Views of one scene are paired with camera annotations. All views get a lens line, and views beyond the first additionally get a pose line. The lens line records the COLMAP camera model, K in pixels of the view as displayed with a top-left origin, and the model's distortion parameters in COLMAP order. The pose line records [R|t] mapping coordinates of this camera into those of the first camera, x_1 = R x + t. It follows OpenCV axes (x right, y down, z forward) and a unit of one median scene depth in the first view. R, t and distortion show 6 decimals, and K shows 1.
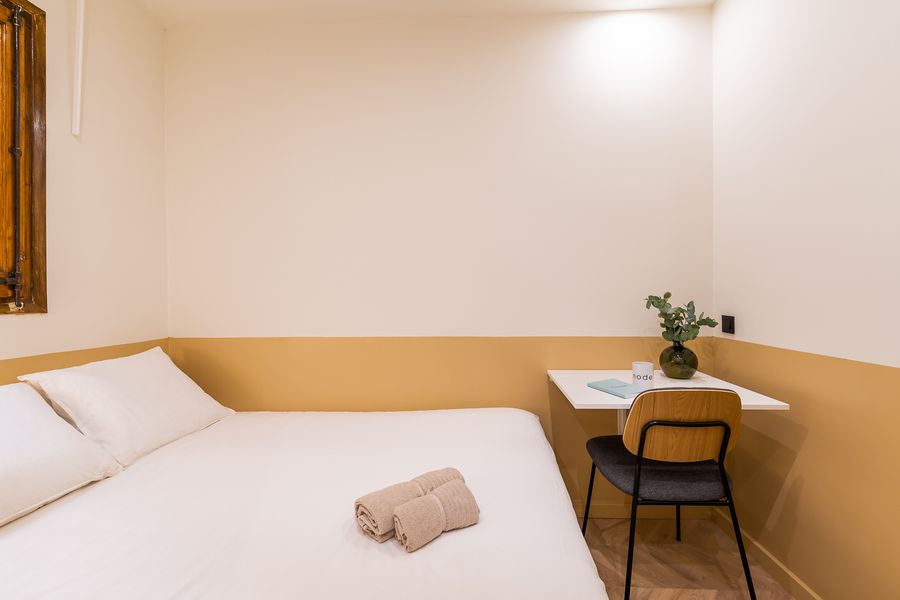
lens RADIAL K [[377.6, 0, 462.4], [0, 377.6, 304.6], [0, 0, 1]] dist [-0.000420, -0.000134]
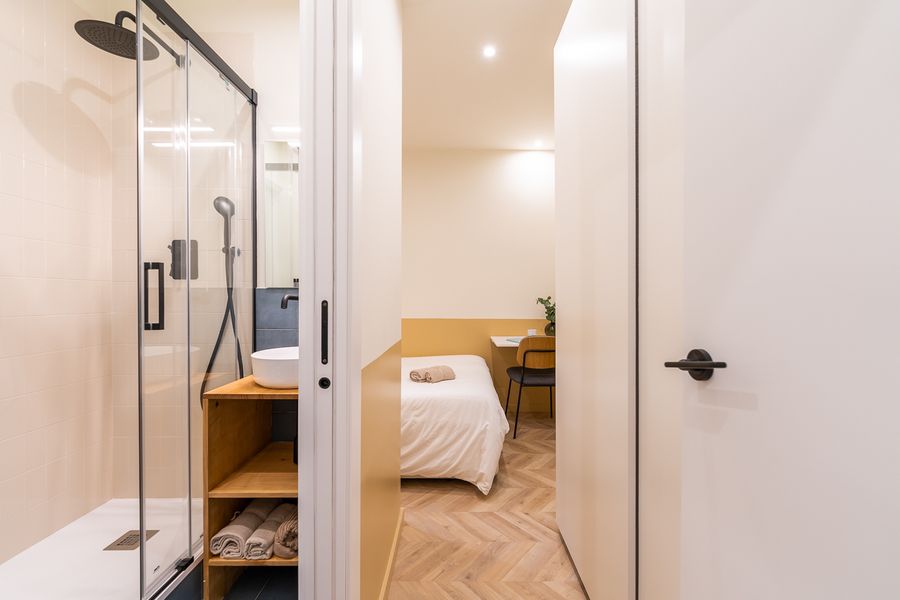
lens RADIAL K [[366.8, 0, 450.2], [0, 366.8, 301.2], [0, 0, 1]] dist [-0.001417, -0.000410]
pose [[0.999082, 0.012451, 0.040983, -0.083234], [-0.012020, 0.999870, -0.010738, 0.027286], [-0.041111, 0.010235, 0.999102, -1.243663]]
